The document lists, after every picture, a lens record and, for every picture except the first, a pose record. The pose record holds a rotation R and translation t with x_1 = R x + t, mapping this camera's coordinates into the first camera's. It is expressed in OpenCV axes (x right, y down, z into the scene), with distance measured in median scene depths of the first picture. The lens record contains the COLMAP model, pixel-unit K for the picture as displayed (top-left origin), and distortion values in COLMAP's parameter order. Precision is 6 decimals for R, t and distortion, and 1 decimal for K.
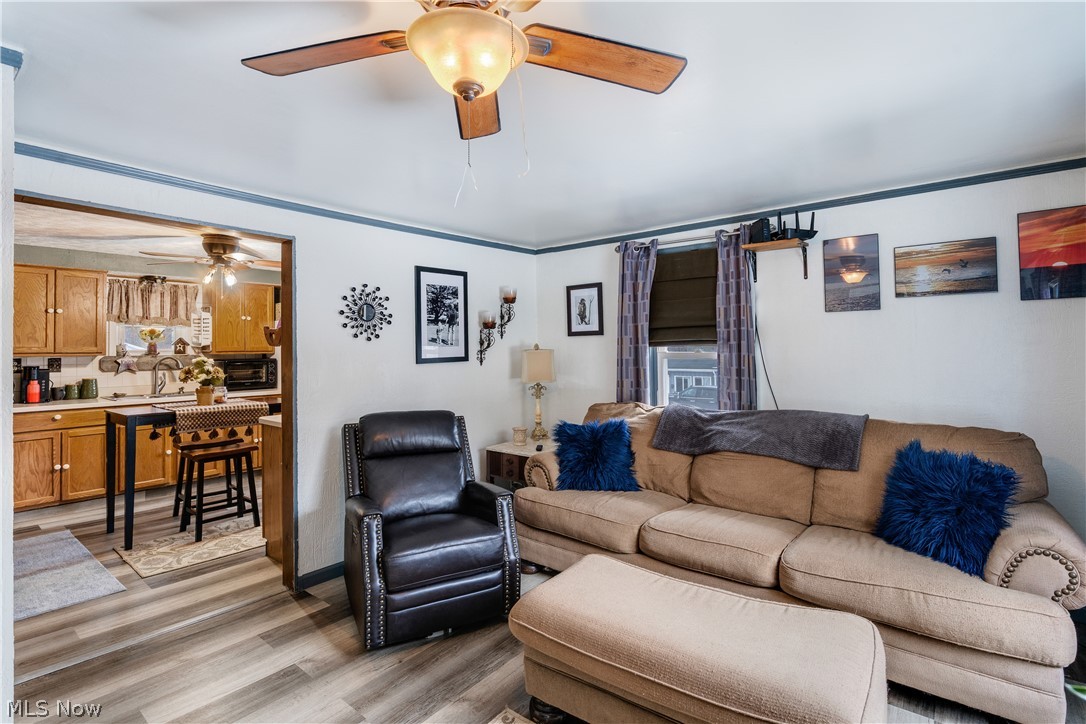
lens RADIAL K [[526.5, 0, 530.9], [0, 526.5, 336.0], [0, 0, 1]] dist [-0.005043, -0.000248]
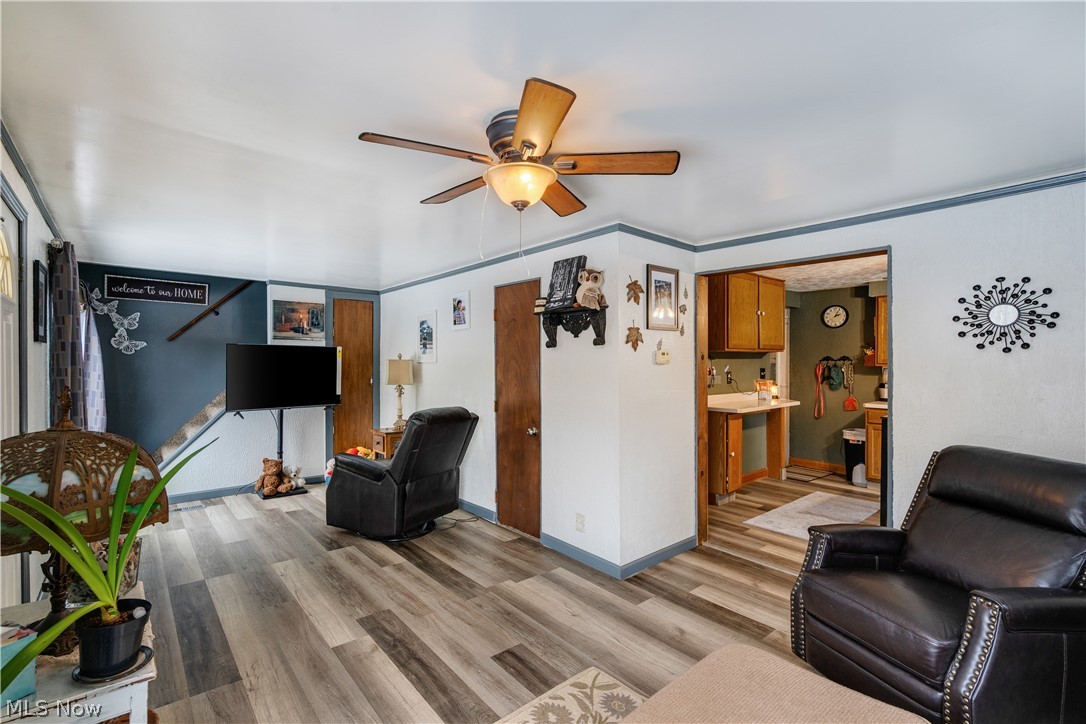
lens RADIAL K [[499.2, 0, 546.6], [0, 499.2, 366.9], [0, 0, 1]] dist [-0.002416, 0.001024]
pose [[-0.169692, 0.019013, -0.985314, 0.465068], [0.020266, 0.999670, 0.015800, 0.004949], [0.985289, -0.017288, -0.170021, 0.444839]]
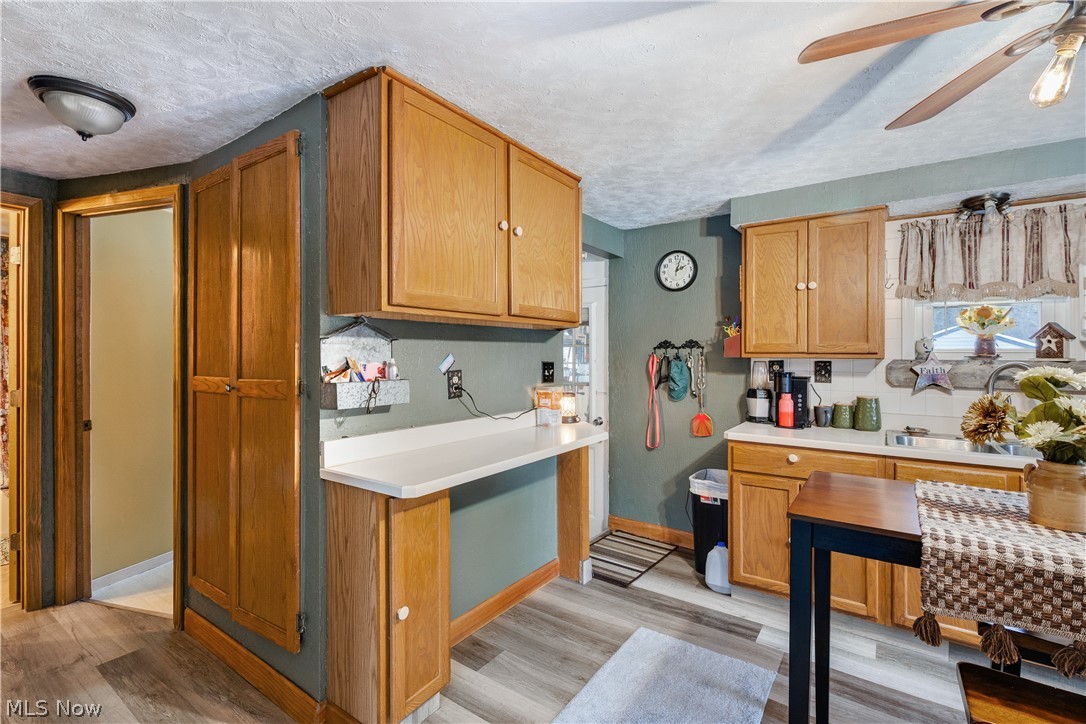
lens RADIAL K [[499.2, 0, 560.9], [0, 499.2, 356.7], [0, 0, 1]] dist [-0.002416, 0.001024]
pose [[0.113683, 0.010006, -0.993467, -0.424807], [0.016846, 0.999786, 0.011997, 0.030726], [0.993374, -0.018100, 0.113490, 0.785282]]
